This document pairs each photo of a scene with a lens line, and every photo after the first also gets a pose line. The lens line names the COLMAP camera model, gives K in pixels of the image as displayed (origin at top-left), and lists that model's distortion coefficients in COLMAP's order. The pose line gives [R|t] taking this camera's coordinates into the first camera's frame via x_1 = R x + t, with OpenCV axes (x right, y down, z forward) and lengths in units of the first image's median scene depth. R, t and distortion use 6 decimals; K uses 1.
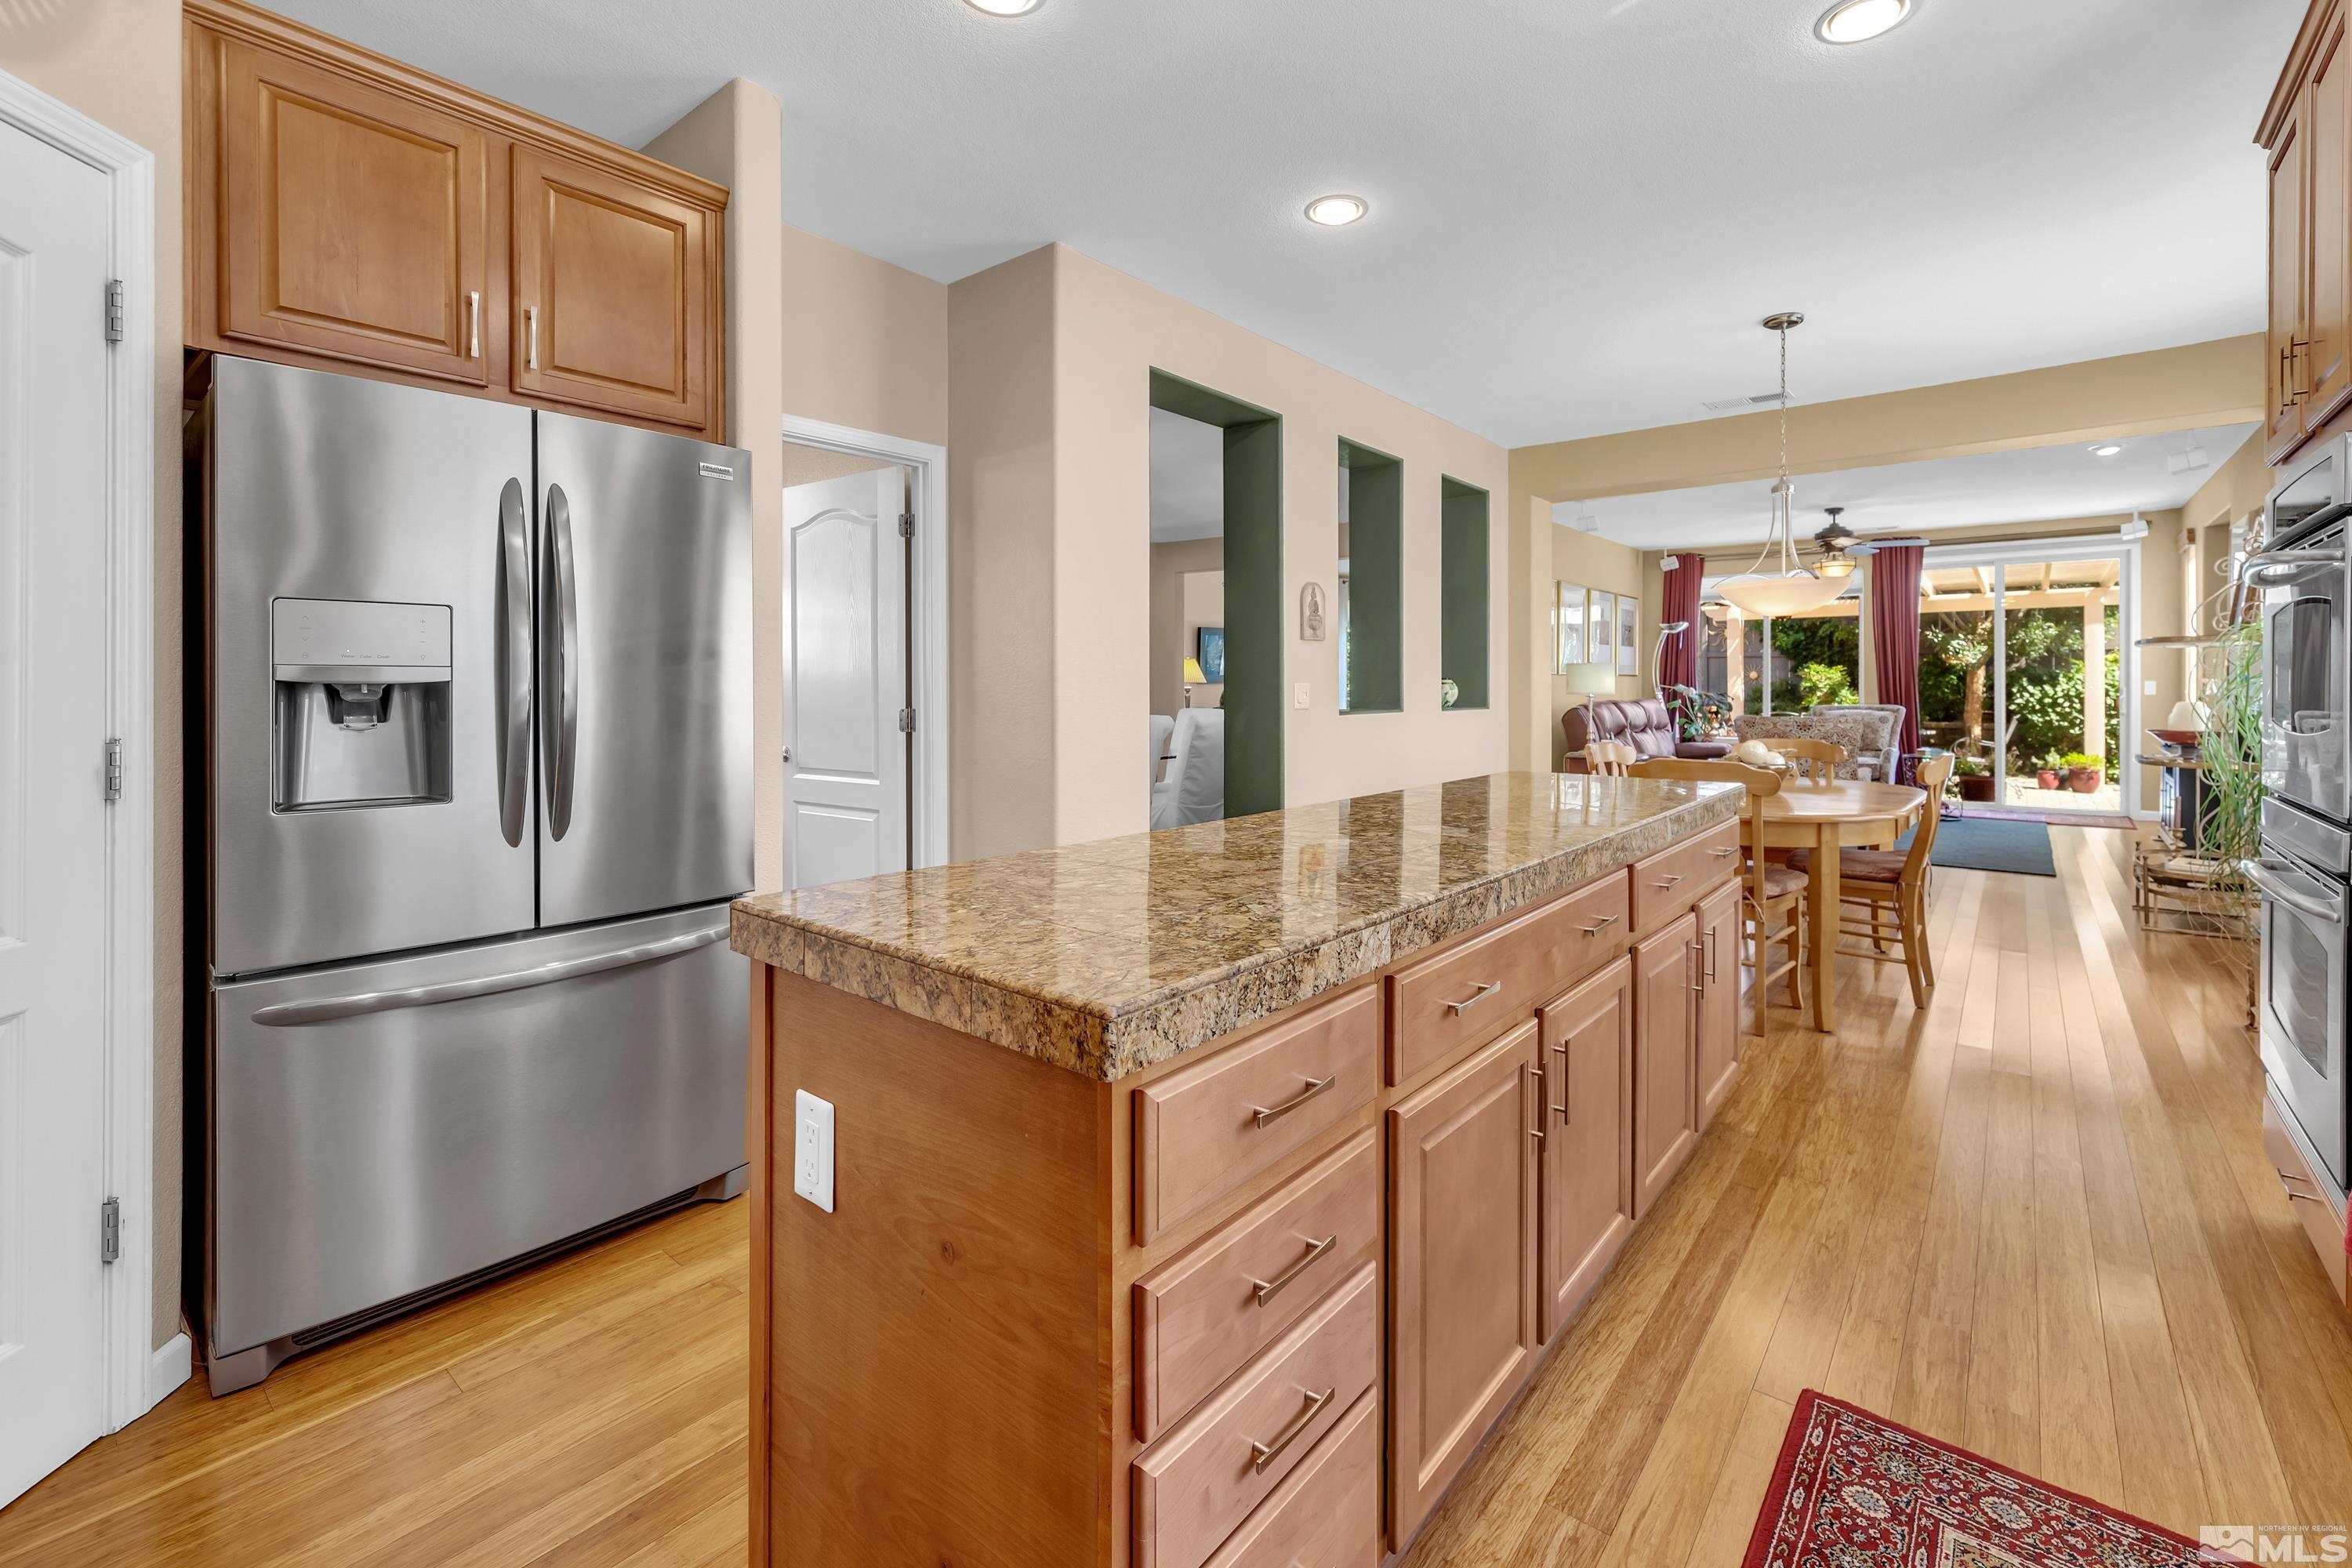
lens RADIAL K [[978.5, 0, 1224.2], [0, 978.5, 690.9], [0, 0, 1]] dist [0.009253, -0.000028]
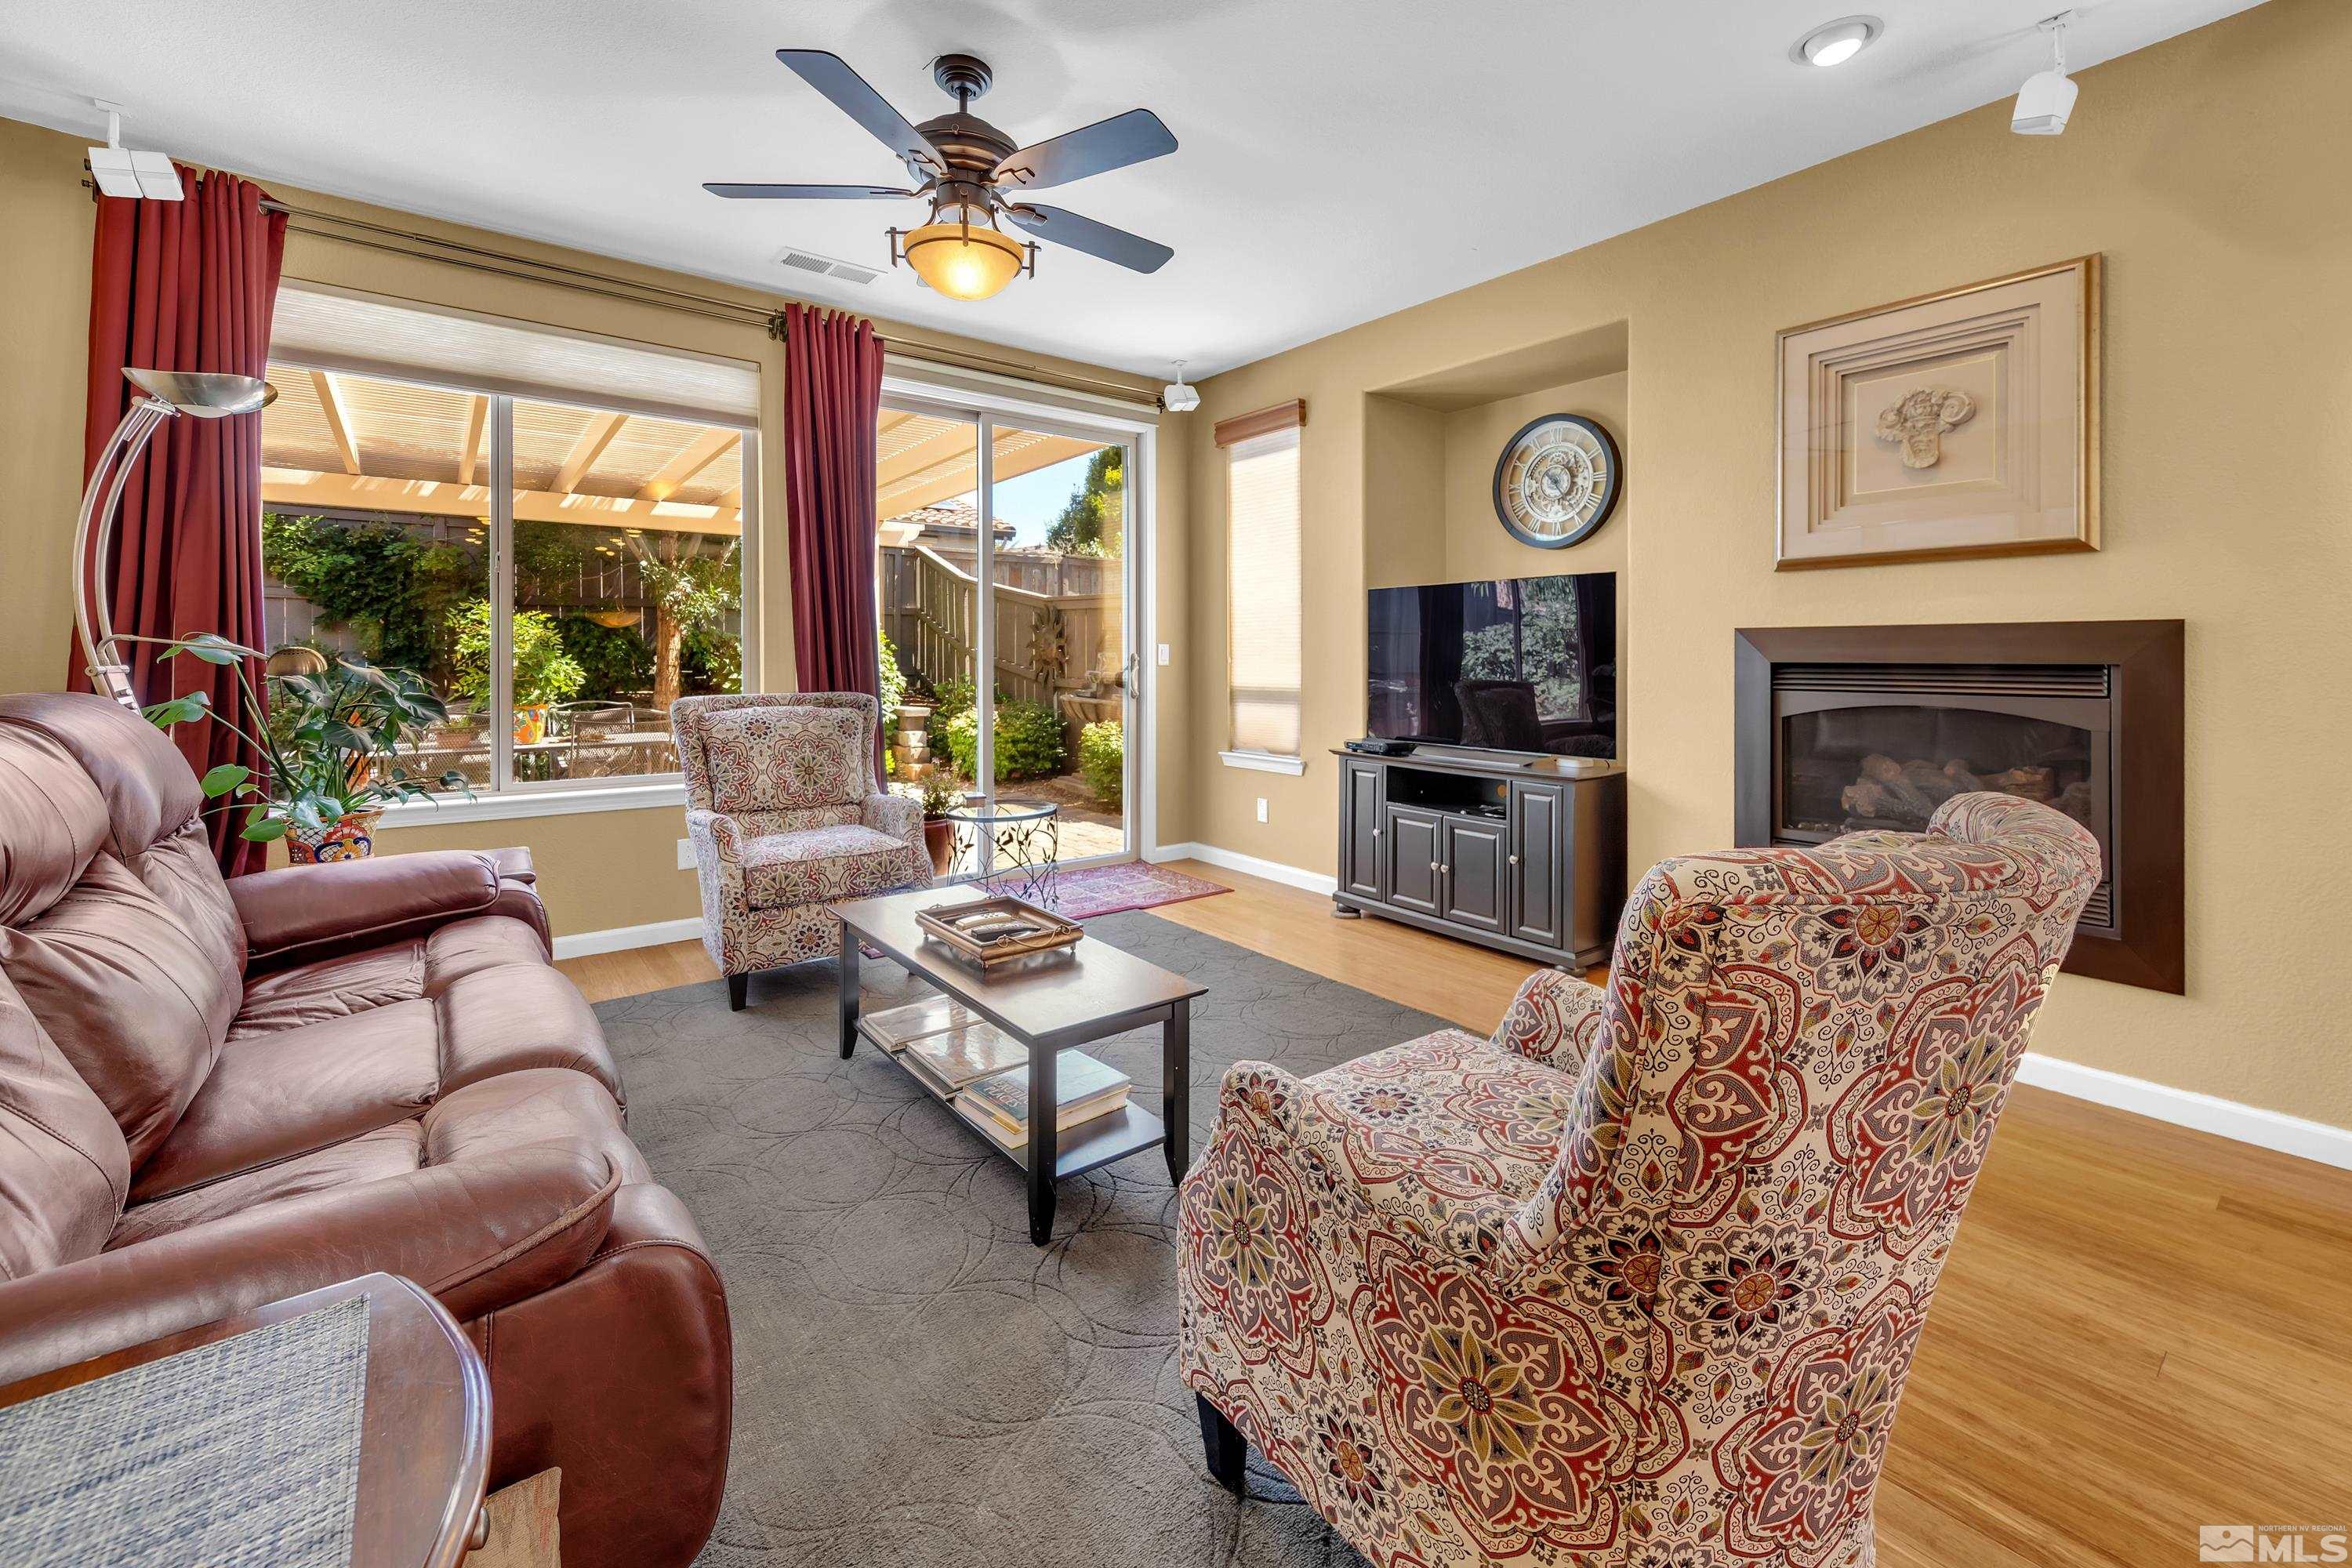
lens RADIAL K [[978.5, 0, 1219.5], [0, 978.5, 663.6], [0, 0, 1]] dist [0.009253, -0.000028]
pose [[0.215072, -0.004163, 0.976589, 0.227741], [0.002215, 0.999990, 0.003775, 0.000392], [-0.976596, 0.001352, 0.215079, 0.584794]]
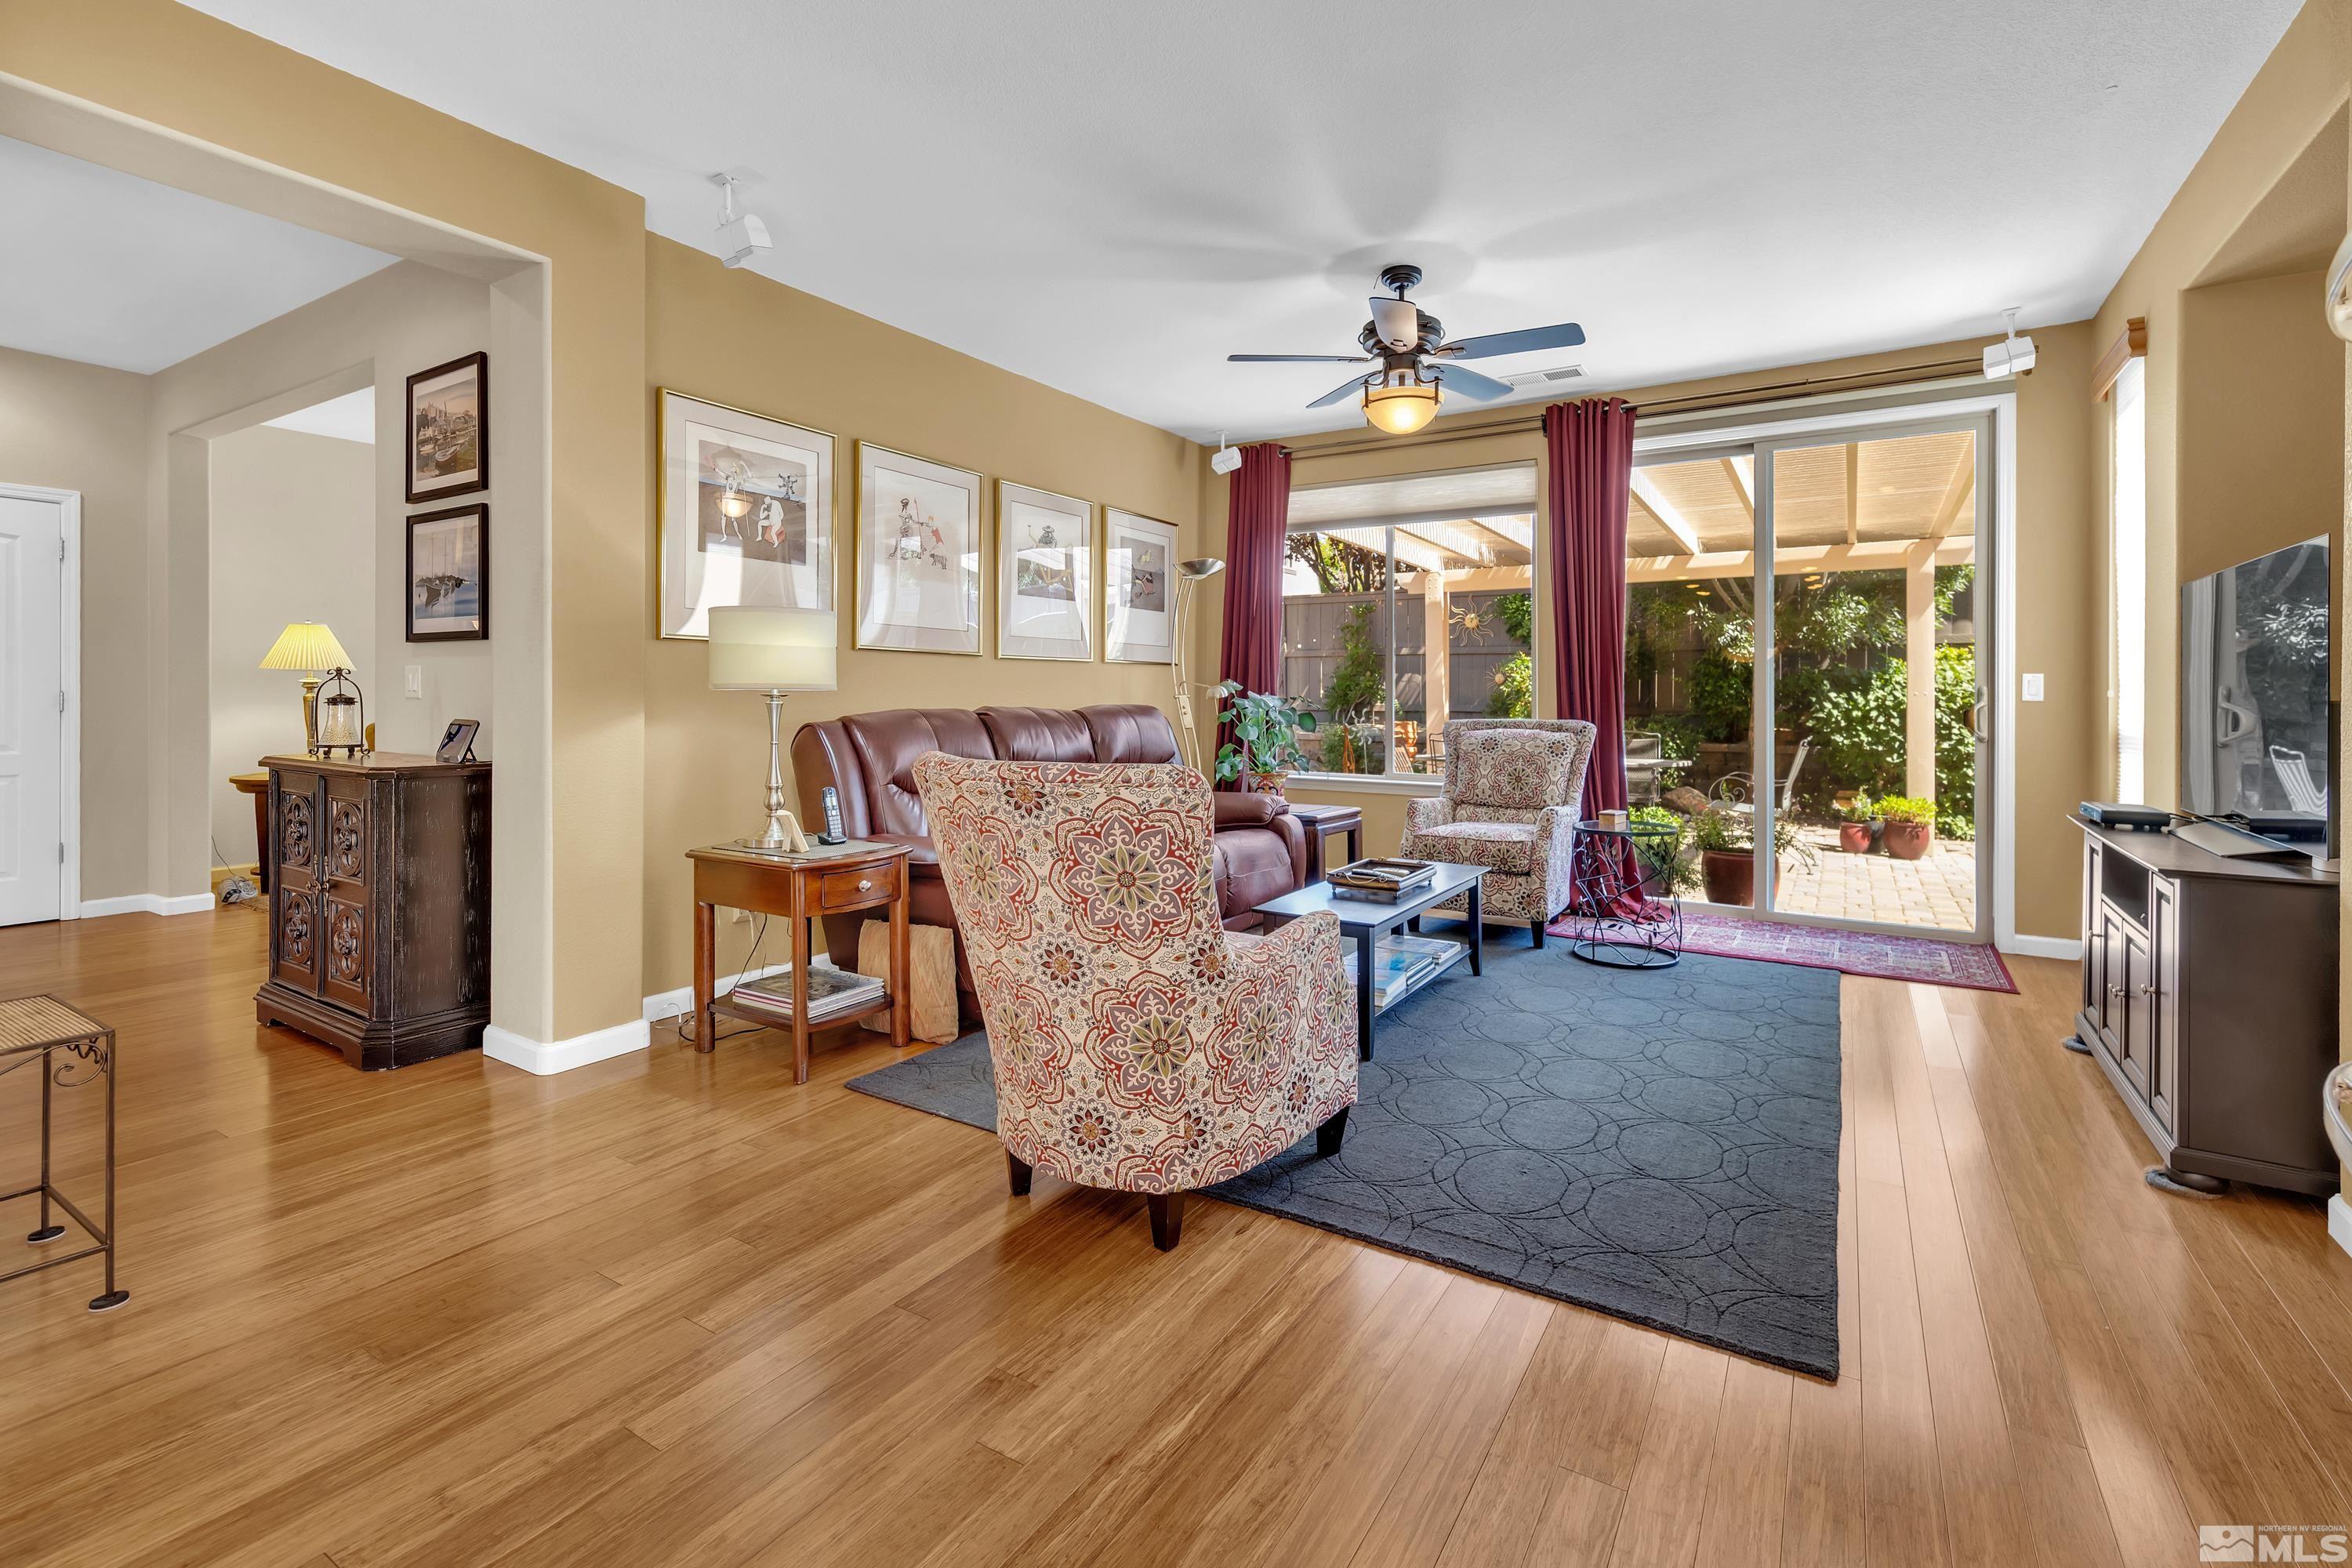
lens RADIAL K [[1042.0, 0, 1186.0], [0, 1042.0, 701.6], [0, 0, 1]] dist [0.005689, 0.000094]
pose [[0.992981, 0.005109, 0.118165, 0.321566], [-0.005055, 0.999987, -0.000756, 0.004886], [-0.118167, 0.000153, 0.992994, 0.374168]]
